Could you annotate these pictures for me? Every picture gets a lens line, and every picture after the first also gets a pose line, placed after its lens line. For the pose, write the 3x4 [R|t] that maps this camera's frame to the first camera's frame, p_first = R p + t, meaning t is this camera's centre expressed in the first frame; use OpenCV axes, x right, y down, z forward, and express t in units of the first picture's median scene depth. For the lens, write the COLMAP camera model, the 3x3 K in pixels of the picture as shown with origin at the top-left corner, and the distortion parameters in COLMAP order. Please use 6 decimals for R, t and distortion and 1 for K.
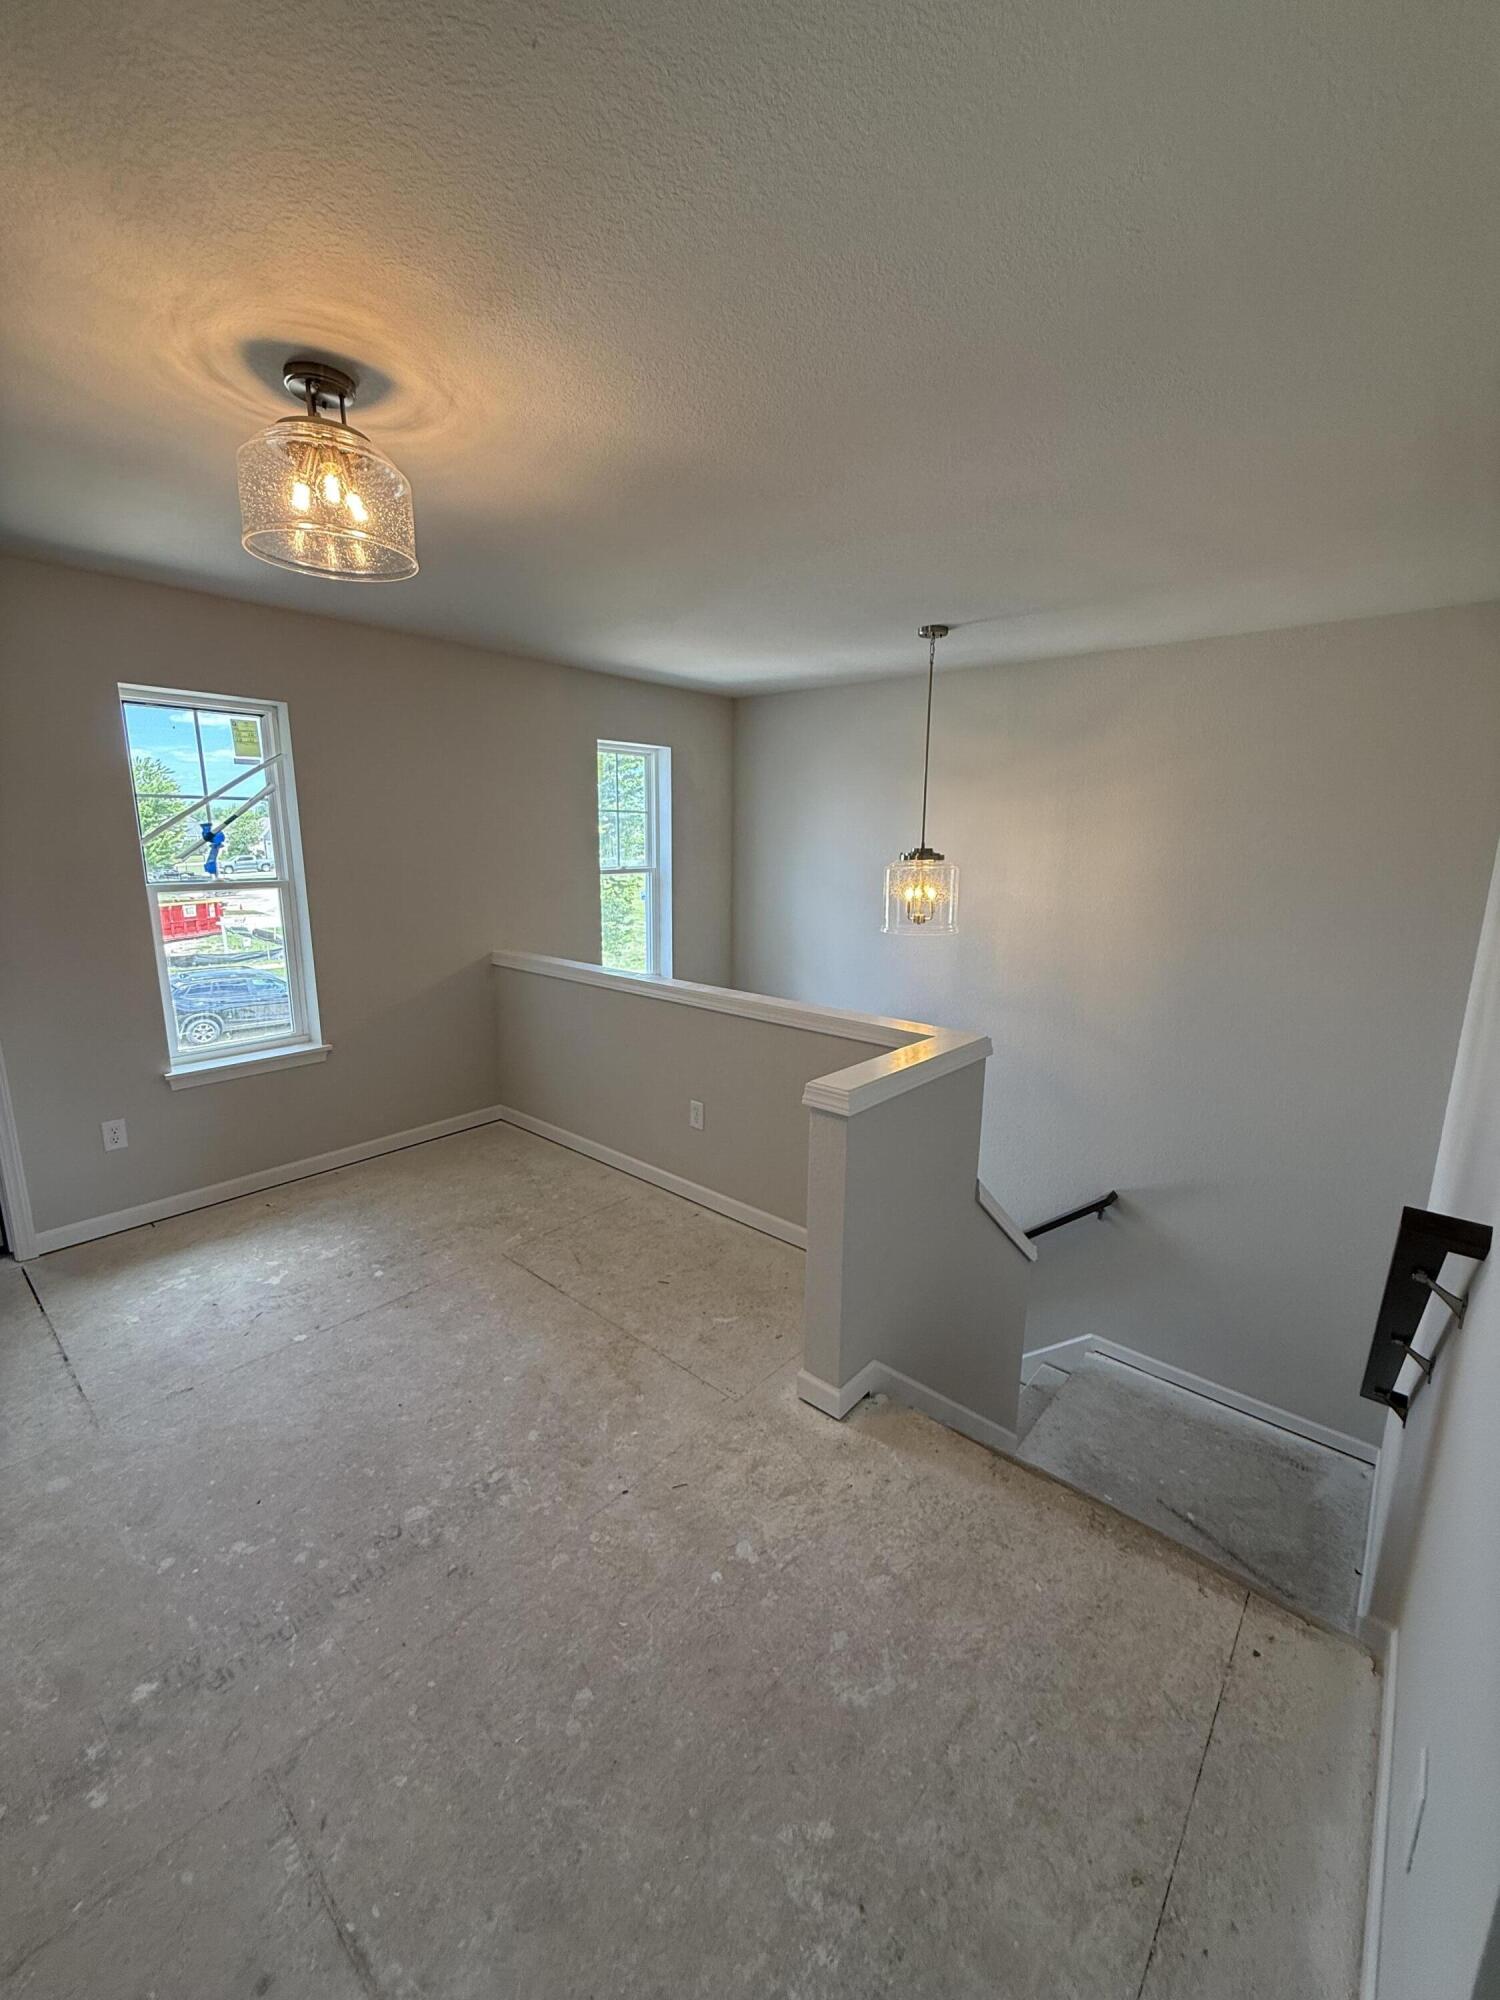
lens RADIAL K [[797.9, 0, 749.0], [0, 797.9, 994.0], [0, 0, 1]] dist [-0.001885, 0.000904]
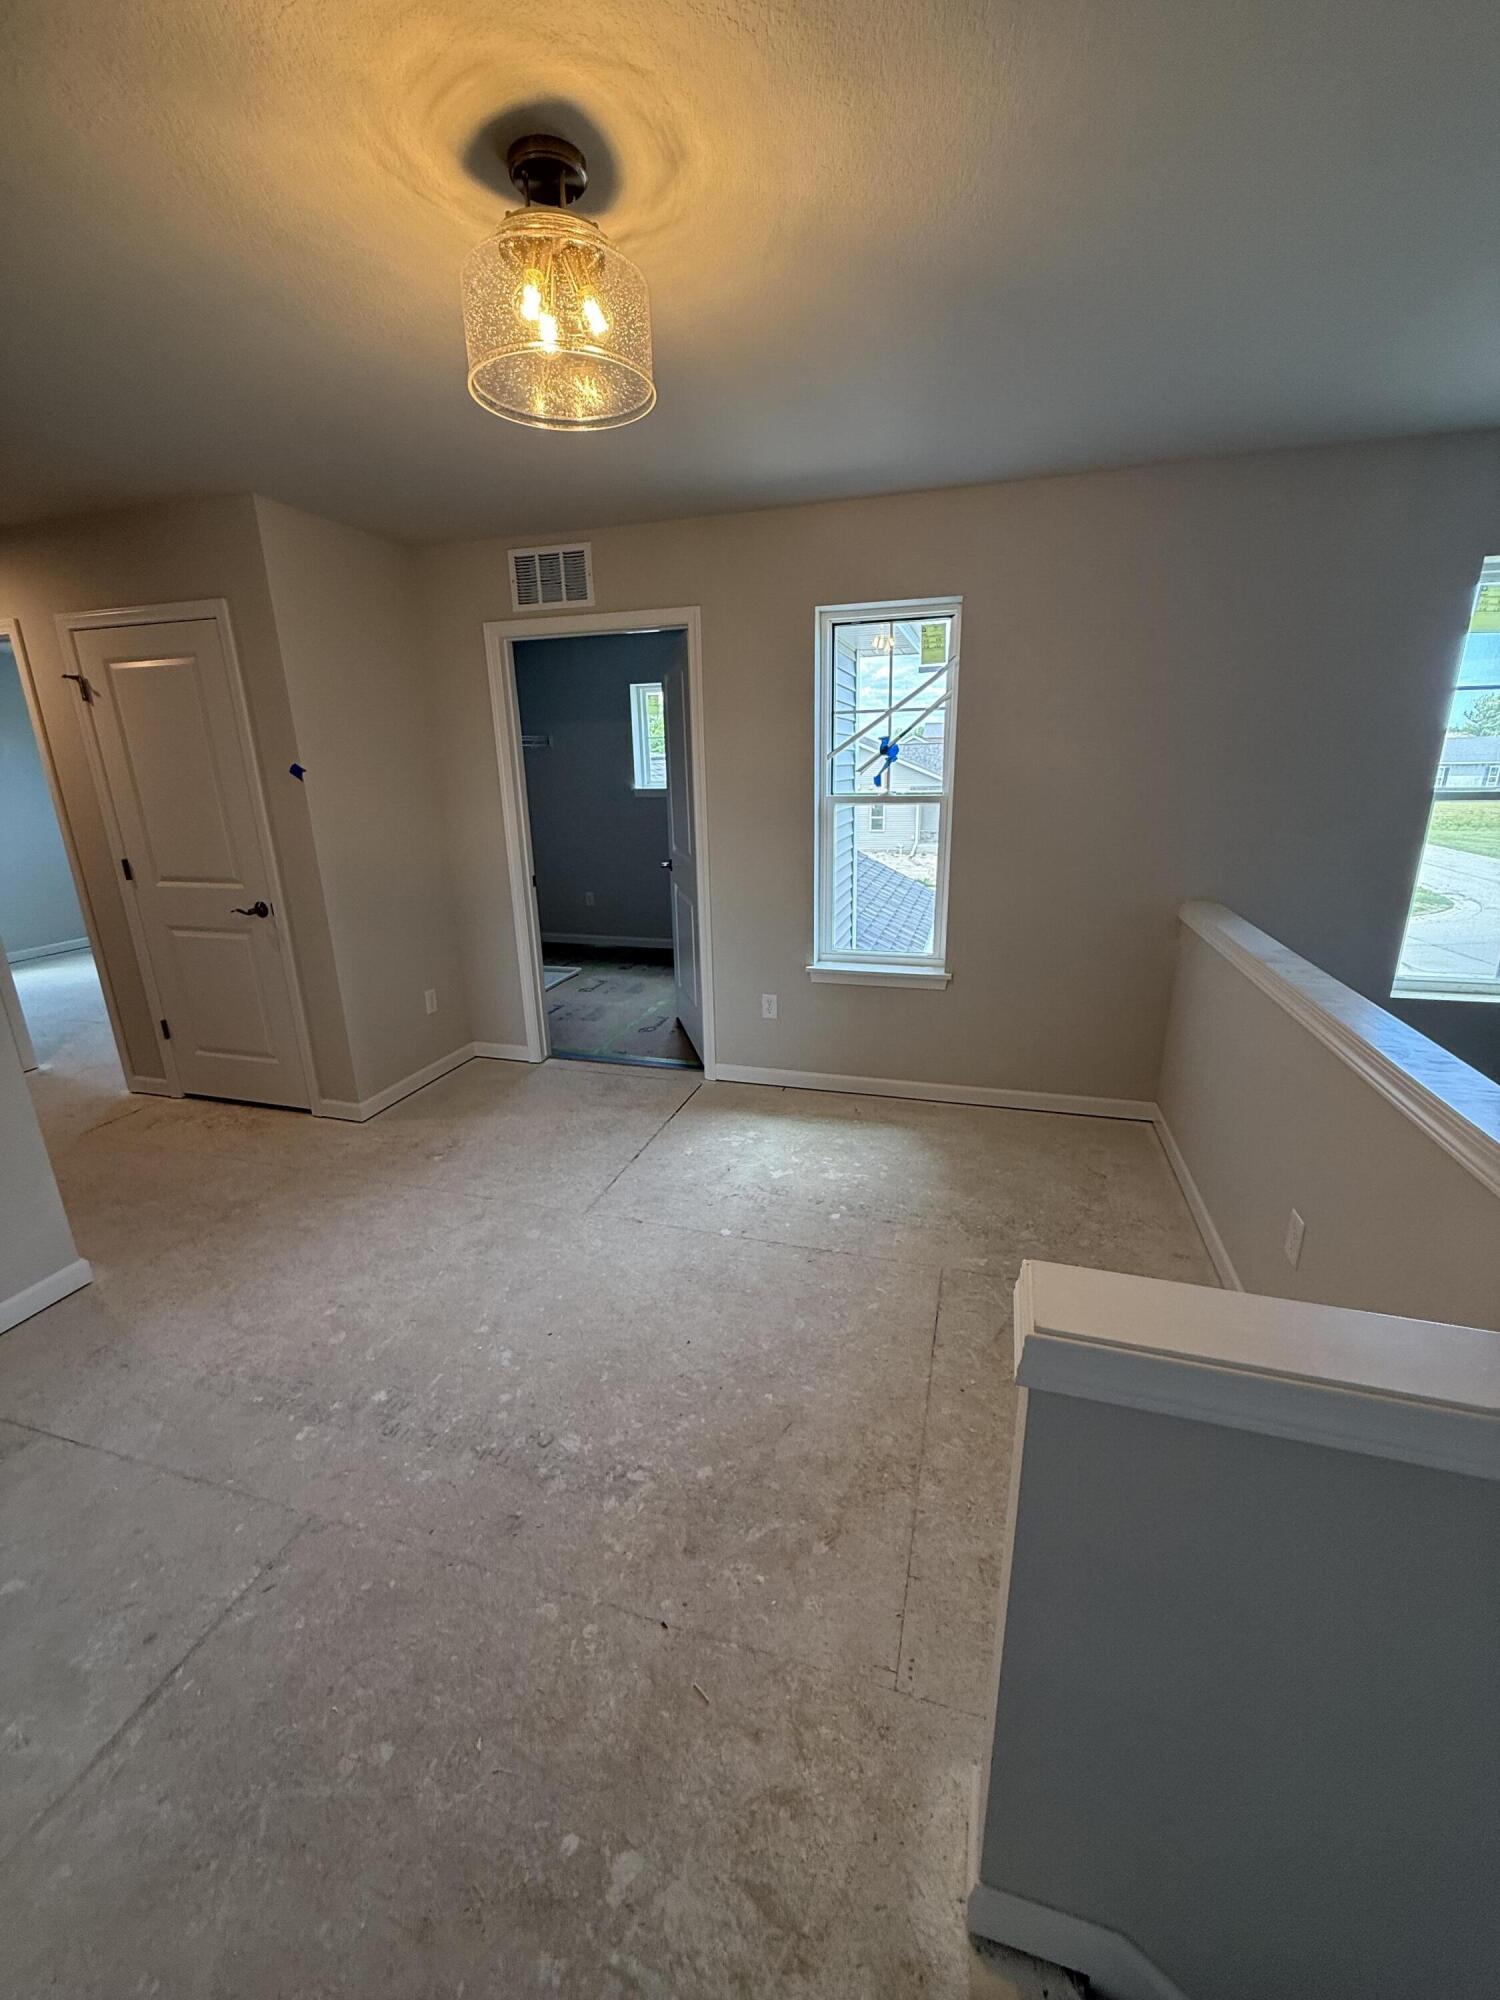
lens RADIAL K [[797.9, 0, 749.0], [0, 797.9, 994.0], [0, 0, 1]] dist [-0.001885, 0.000904]
pose [[0.411440, 0.236321, -0.880267, 0.287019], [-0.157254, 0.969723, 0.186835, -0.071305], [0.897768, 0.061554, 0.436146, 0.519949]]
